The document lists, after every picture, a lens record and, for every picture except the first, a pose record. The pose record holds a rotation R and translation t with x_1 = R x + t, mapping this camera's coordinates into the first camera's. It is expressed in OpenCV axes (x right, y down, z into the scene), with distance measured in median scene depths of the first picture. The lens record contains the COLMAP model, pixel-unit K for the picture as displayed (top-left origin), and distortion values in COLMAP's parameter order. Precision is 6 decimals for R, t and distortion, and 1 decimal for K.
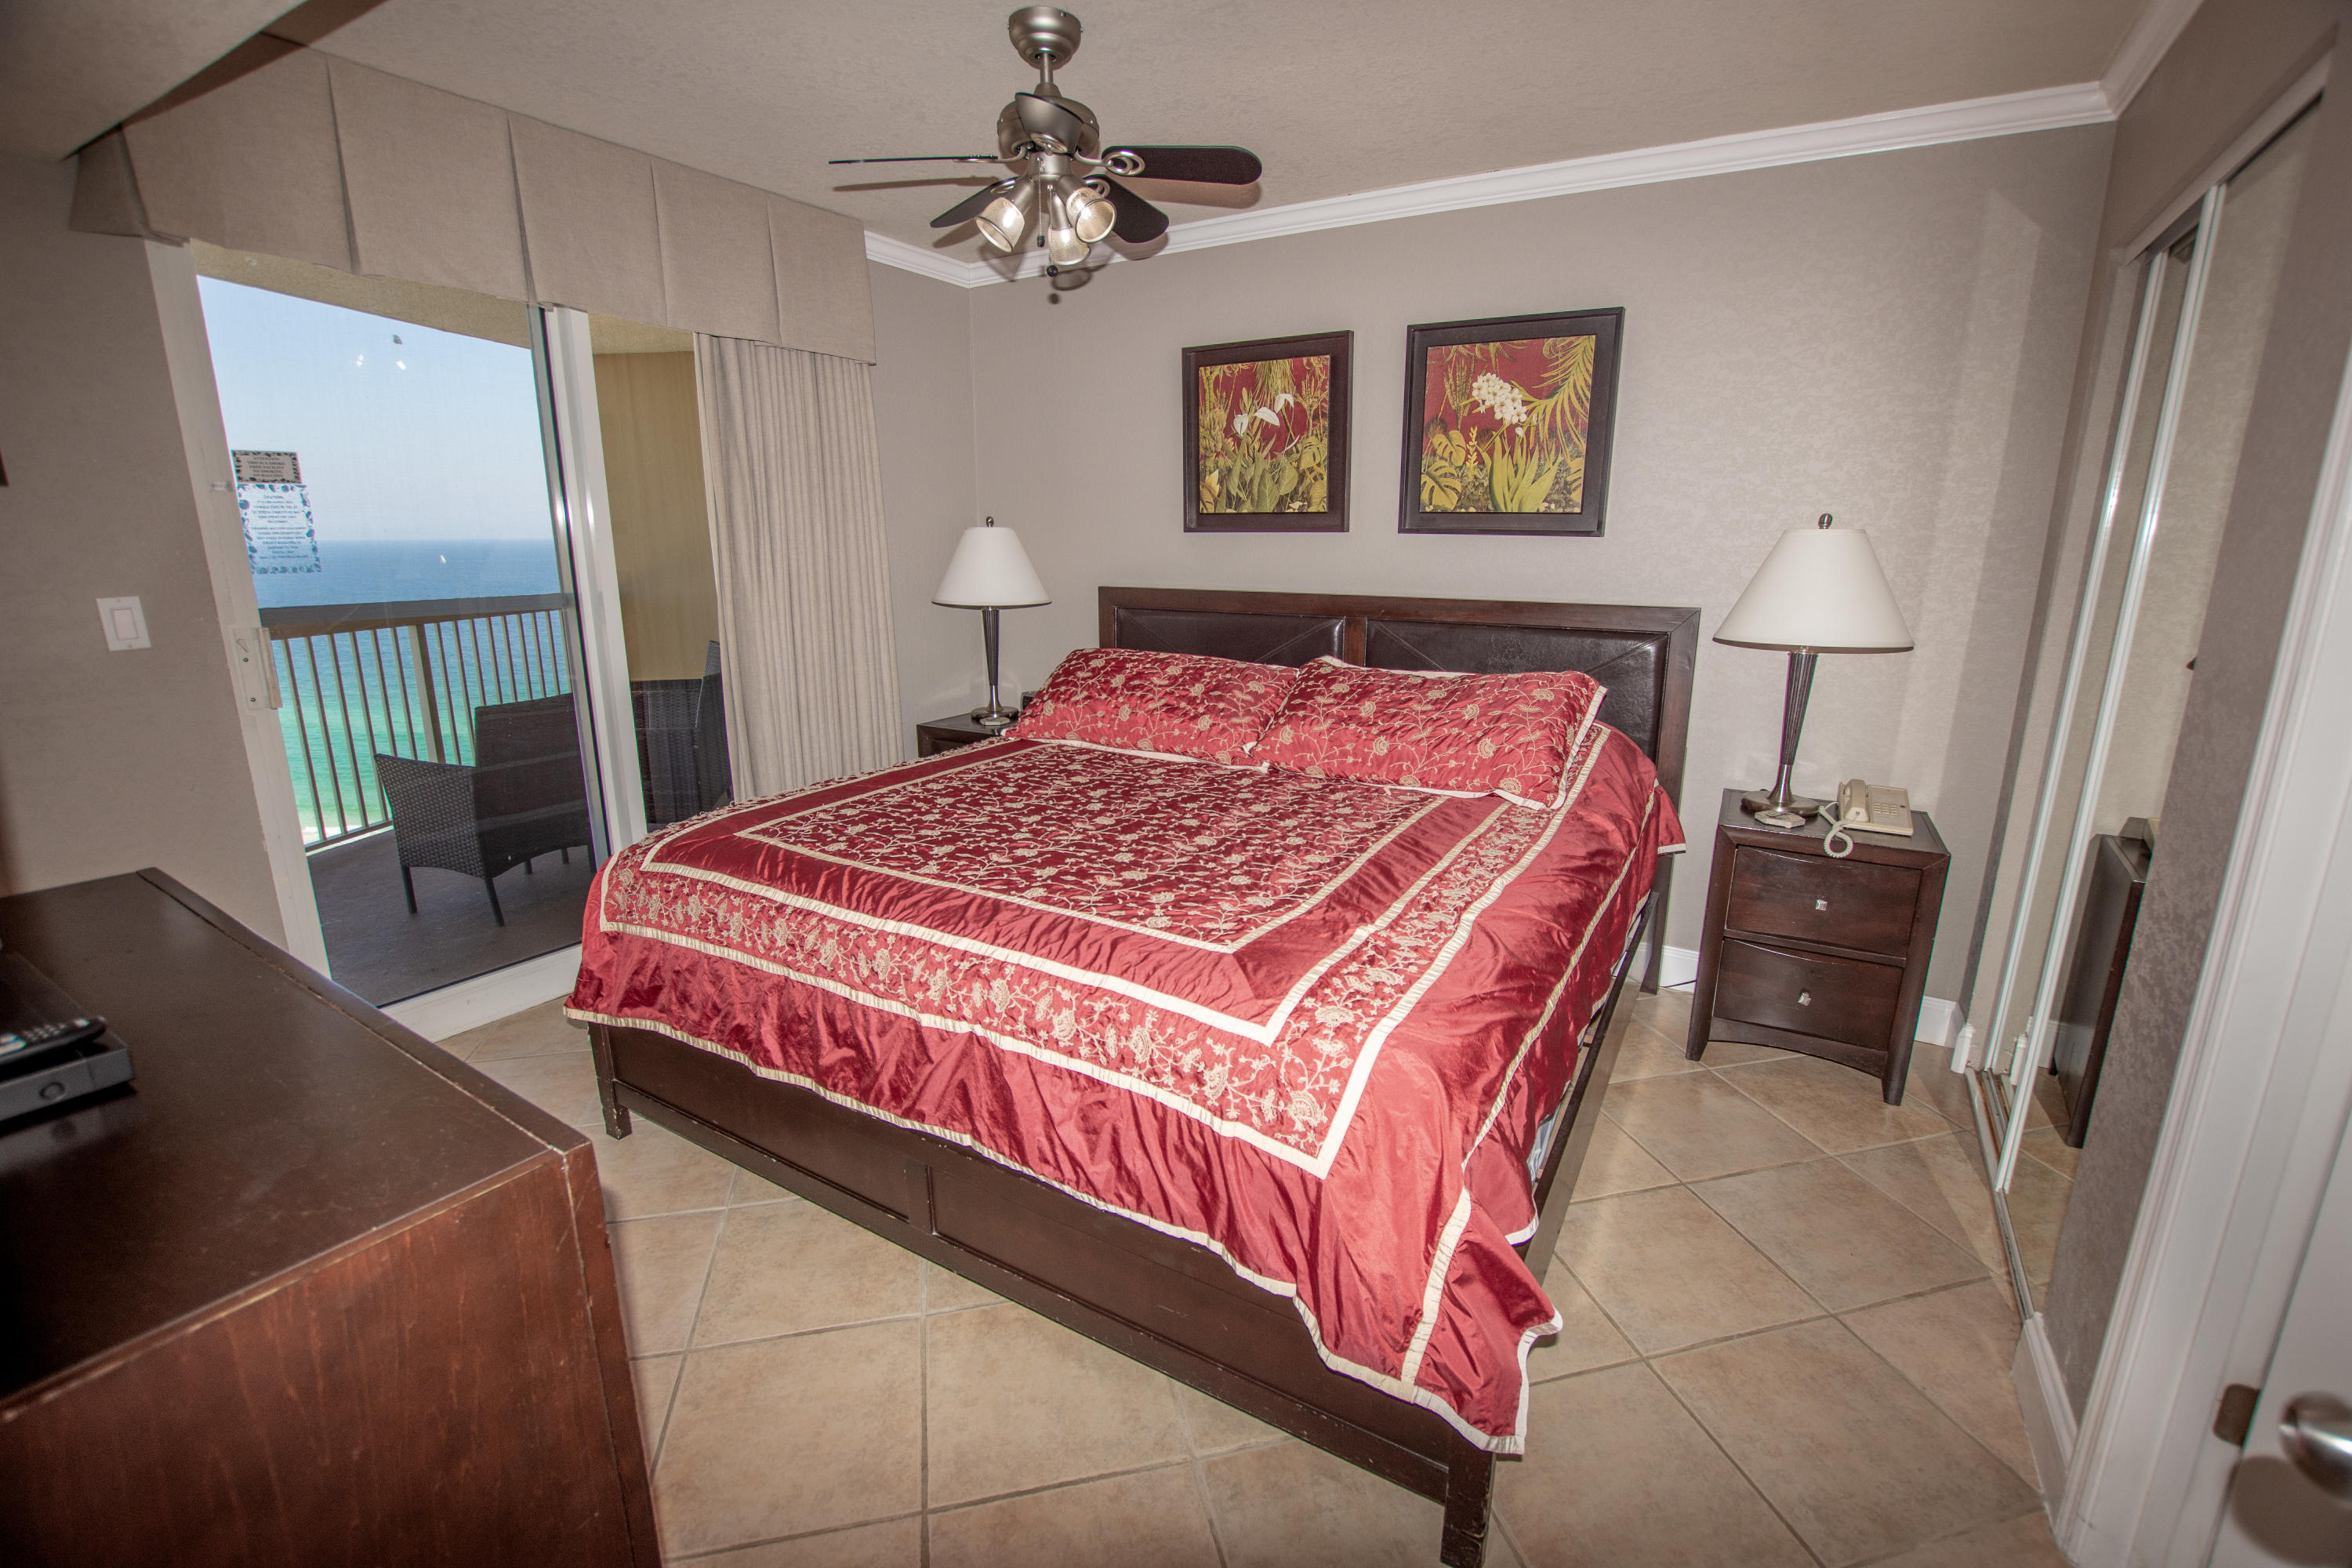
lens RADIAL K [[1034.3, 0, 1189.7], [0, 1034.3, 775.6], [0, 0, 1]] dist [-0.035490, 0.007815]
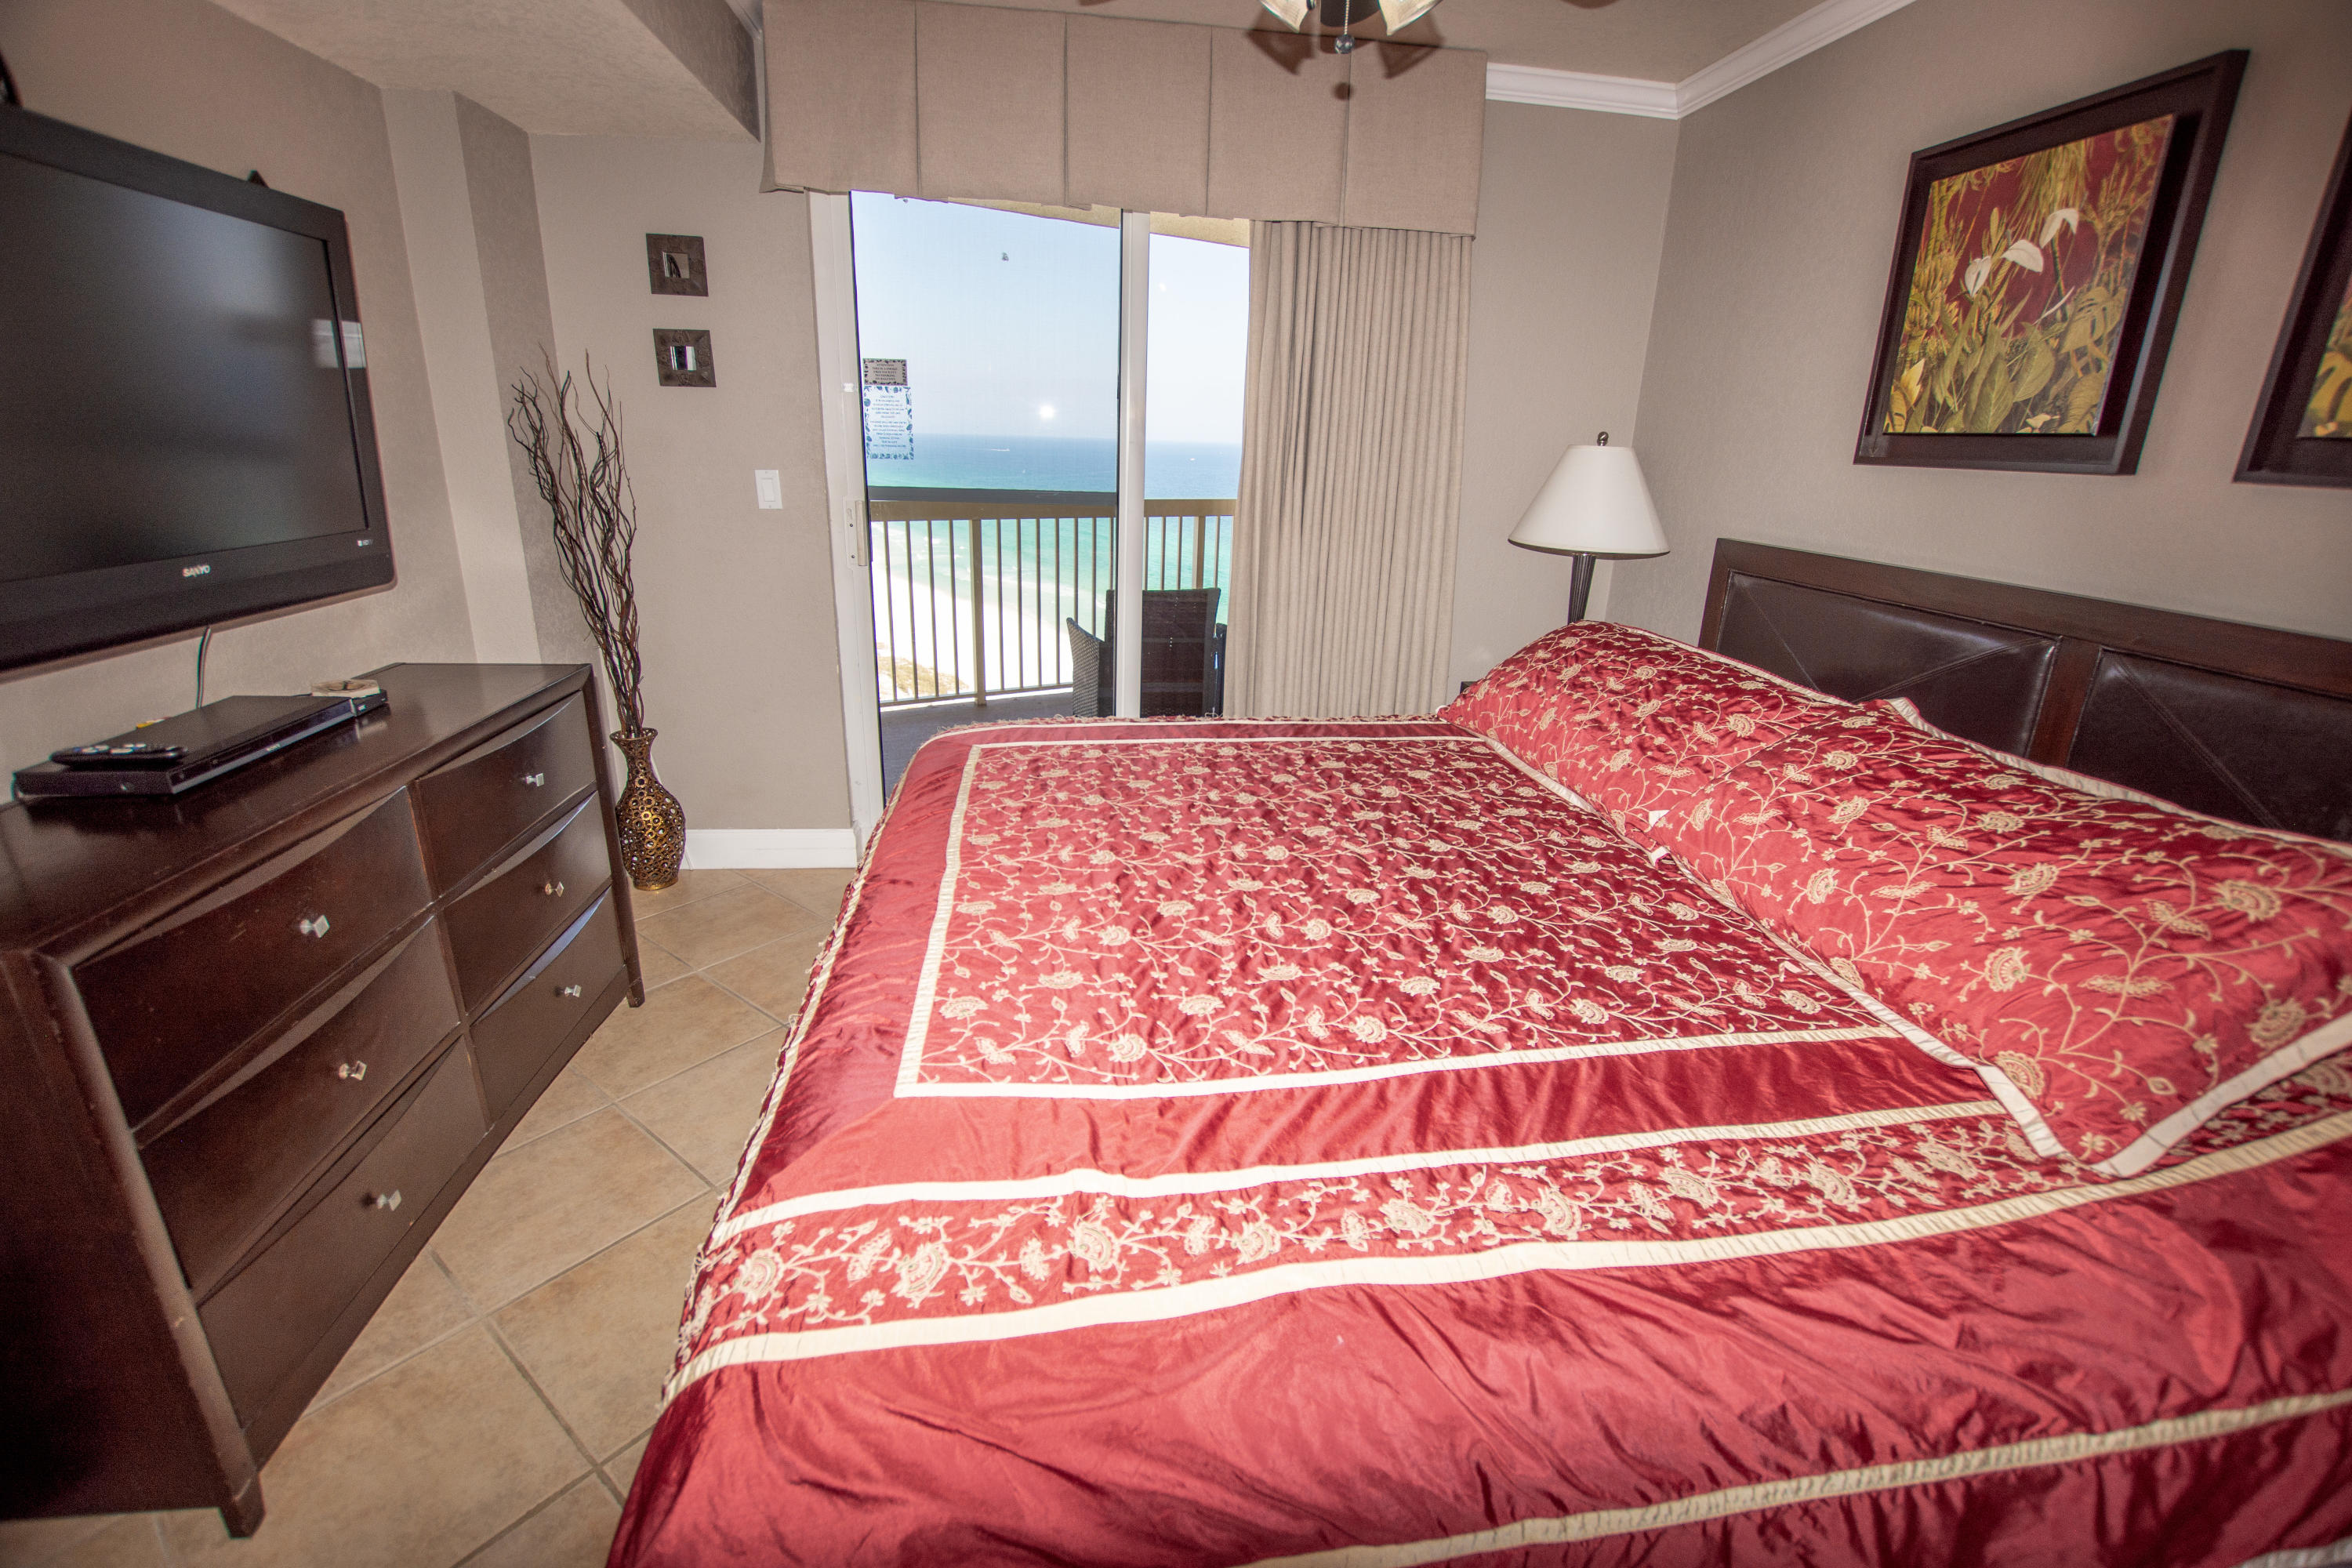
lens RADIAL K [[1034.3, 0, 1189.7], [0, 1034.3, 775.6], [0, 0, 1]] dist [-0.035490, 0.007815]
pose [[0.628445, 0.259588, -0.733261, 0.267434], [-0.206747, 0.964507, 0.164260, -0.077300], [0.749875, 0.048371, 0.659808, 0.326467]]
